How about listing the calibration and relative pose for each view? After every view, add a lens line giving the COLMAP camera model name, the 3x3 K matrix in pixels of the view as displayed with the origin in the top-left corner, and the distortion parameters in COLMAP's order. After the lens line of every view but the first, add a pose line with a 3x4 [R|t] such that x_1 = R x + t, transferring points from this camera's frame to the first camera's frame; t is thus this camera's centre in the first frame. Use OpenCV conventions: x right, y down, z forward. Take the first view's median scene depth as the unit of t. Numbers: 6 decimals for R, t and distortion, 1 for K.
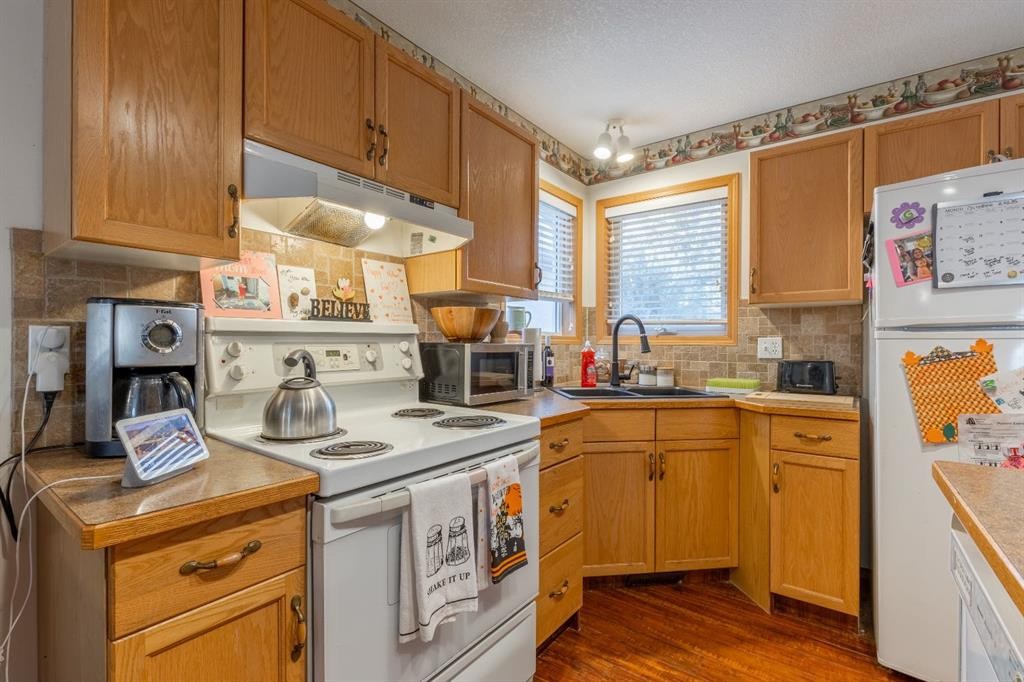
lens RADIAL K [[461.9, 0, 509.5], [0, 461.9, 342.1], [0, 0, 1]] dist [-0.000159, -0.000128]
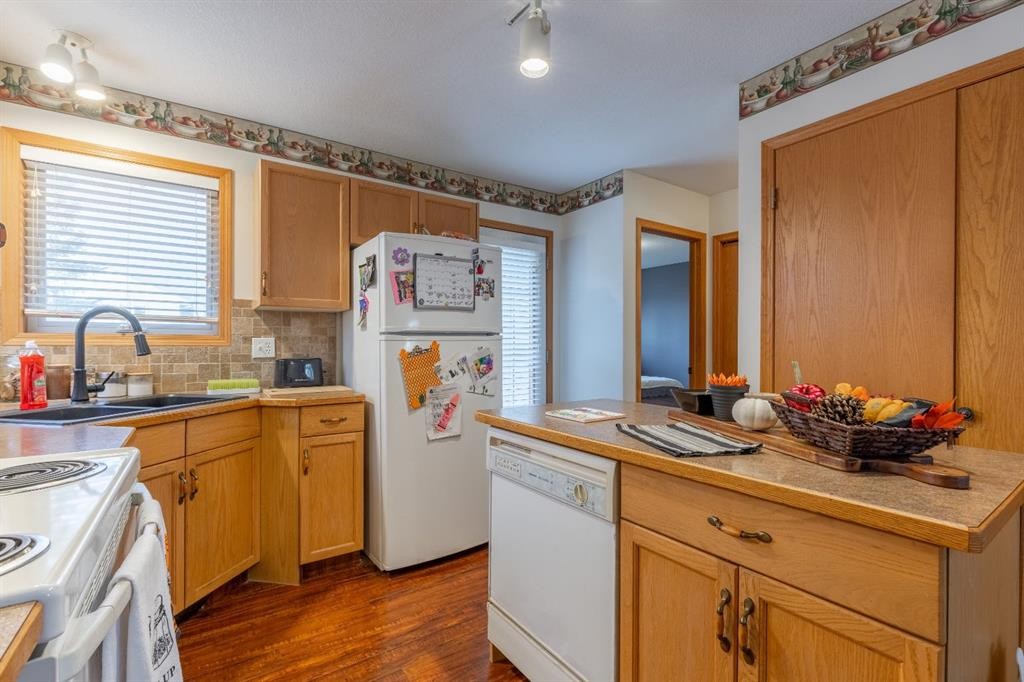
lens RADIAL K [[460.6, 0, 518.5], [0, 460.6, 343.9], [0, 0, 1]] dist [0.004028, 0.000616]
pose [[0.307733, -0.003042, 0.951468, -0.365764], [-0.002871, 0.999987, 0.004126, -0.002776], [-0.951468, -0.004001, 0.307720, 0.166055]]
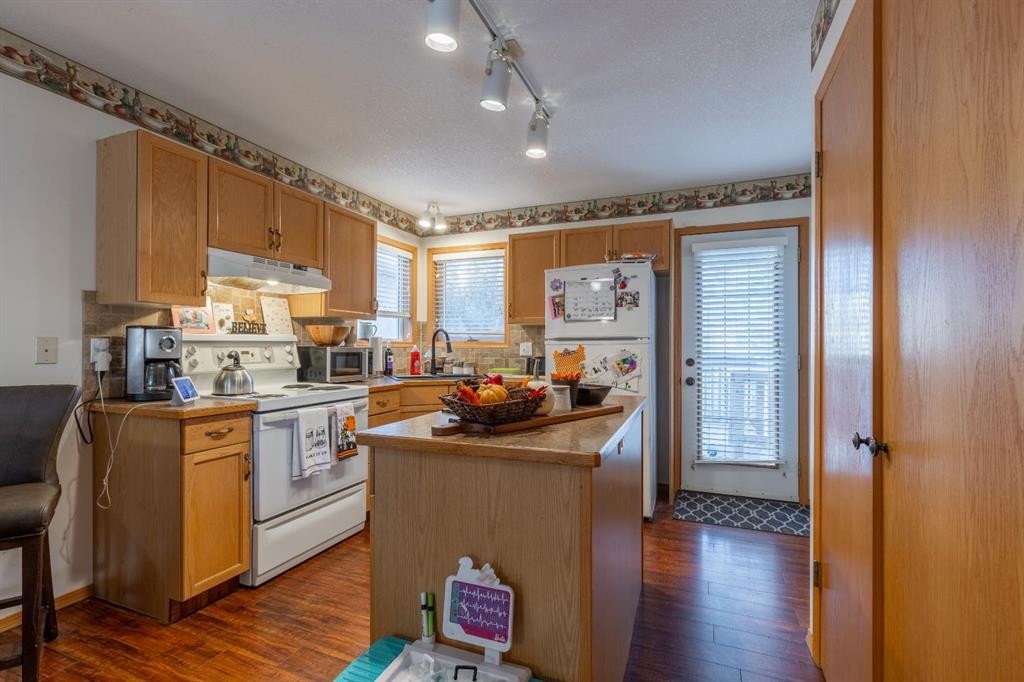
lens RADIAL K [[460.6, 0, 518.5], [0, 460.6, 343.9], [0, 0, 1]] dist [0.004028, 0.000616]
pose [[0.961200, 0.000565, 0.275852, 0.111725], [0.000108, 0.999997, -0.002422, -0.004129], [-0.275853, 0.002357, 0.961197, -0.817227]]
